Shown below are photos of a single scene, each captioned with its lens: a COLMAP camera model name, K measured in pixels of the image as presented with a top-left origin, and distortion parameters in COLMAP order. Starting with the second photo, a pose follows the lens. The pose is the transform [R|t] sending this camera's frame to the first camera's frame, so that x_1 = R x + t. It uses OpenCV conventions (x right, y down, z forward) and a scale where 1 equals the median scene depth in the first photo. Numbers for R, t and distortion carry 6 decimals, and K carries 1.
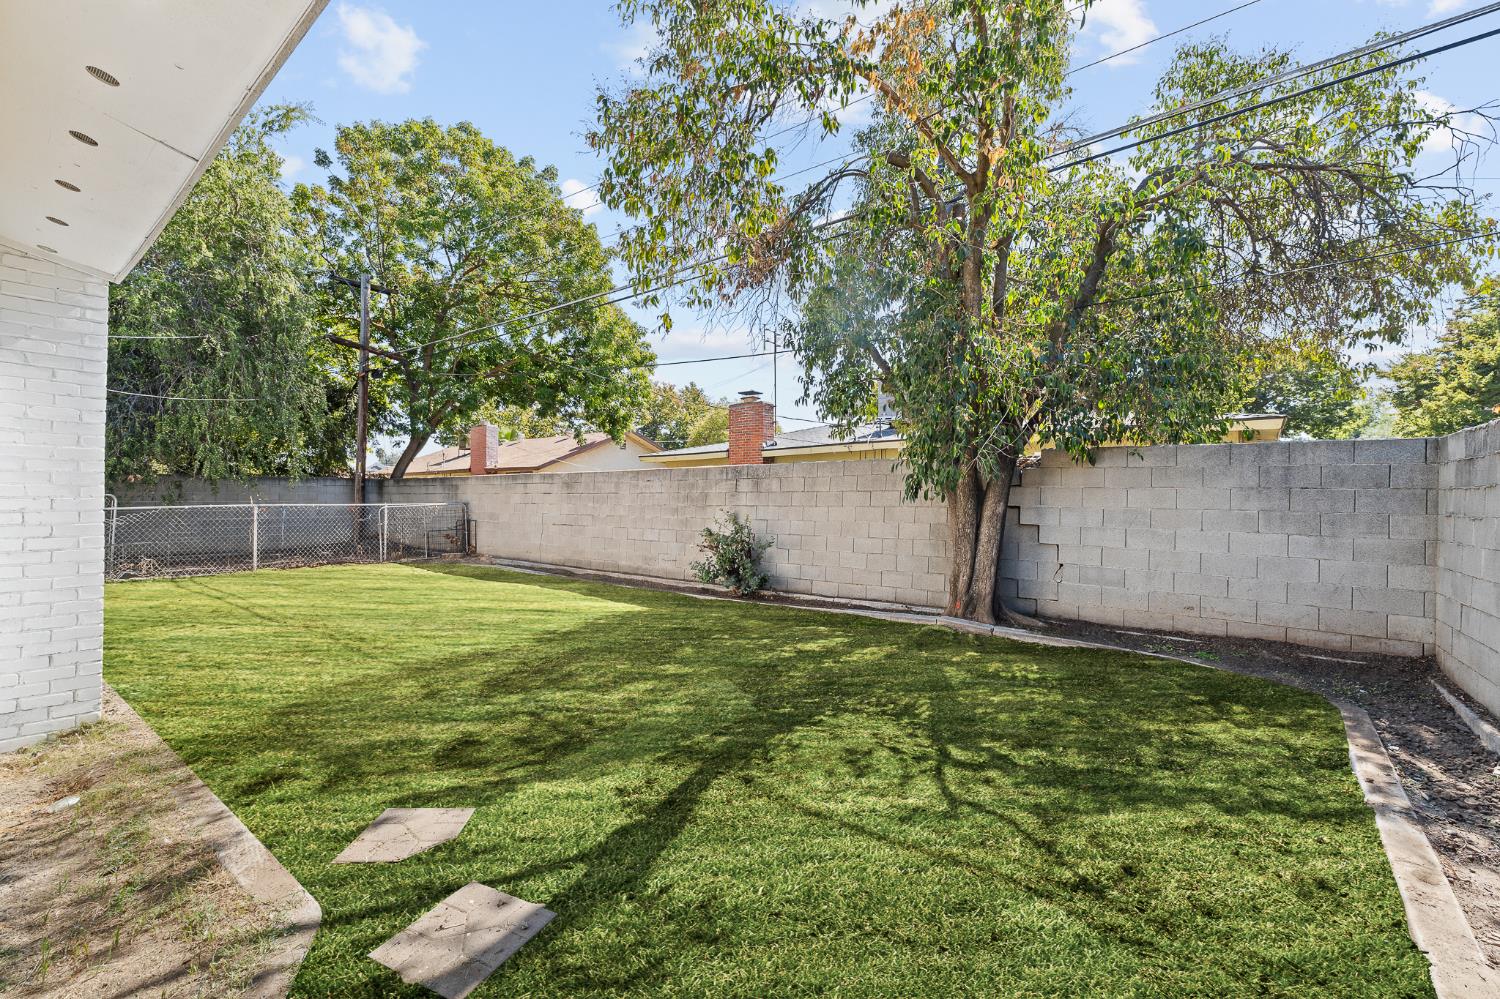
lens RADIAL K [[637.2, 0, 750.0], [0, 637.2, 499.5], [0, 0, 1]] dist [0.010554, -0.000148]
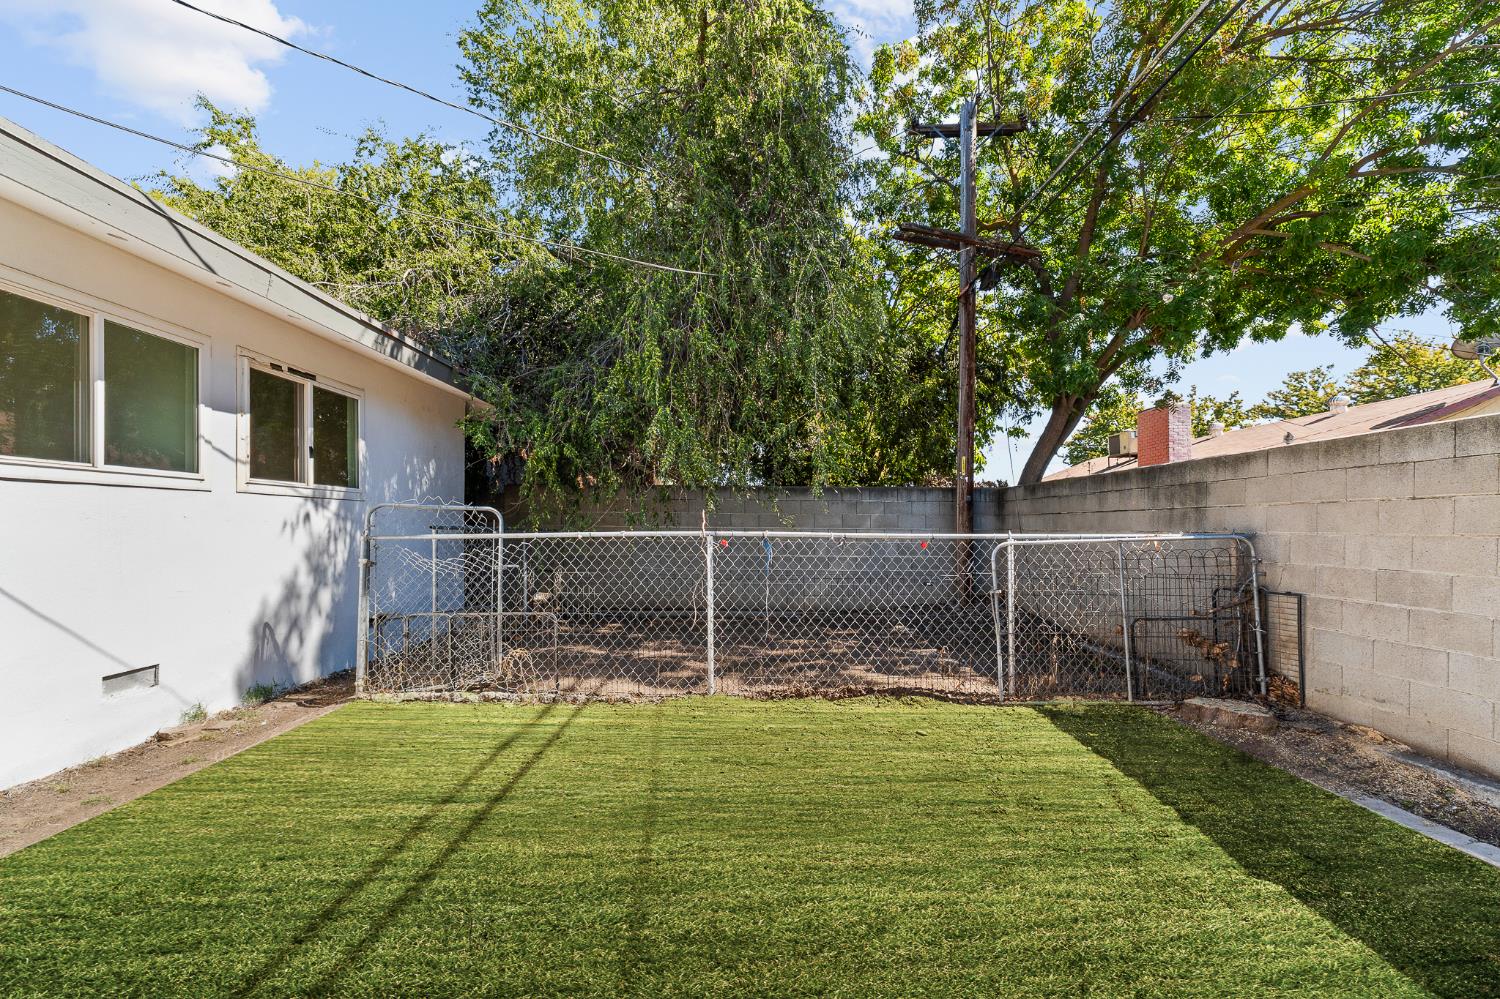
lens RADIAL K [[637.2, 0, 750.0], [0, 637.2, 499.5], [0, 0, 1]] dist [0.010554, -0.000148]
pose [[0.617394, -0.035643, -0.785846, -0.375628], [-0.006664, 0.998700, -0.050533, 0.006307], [0.786626, 0.036435, 0.616354, 0.659535]]
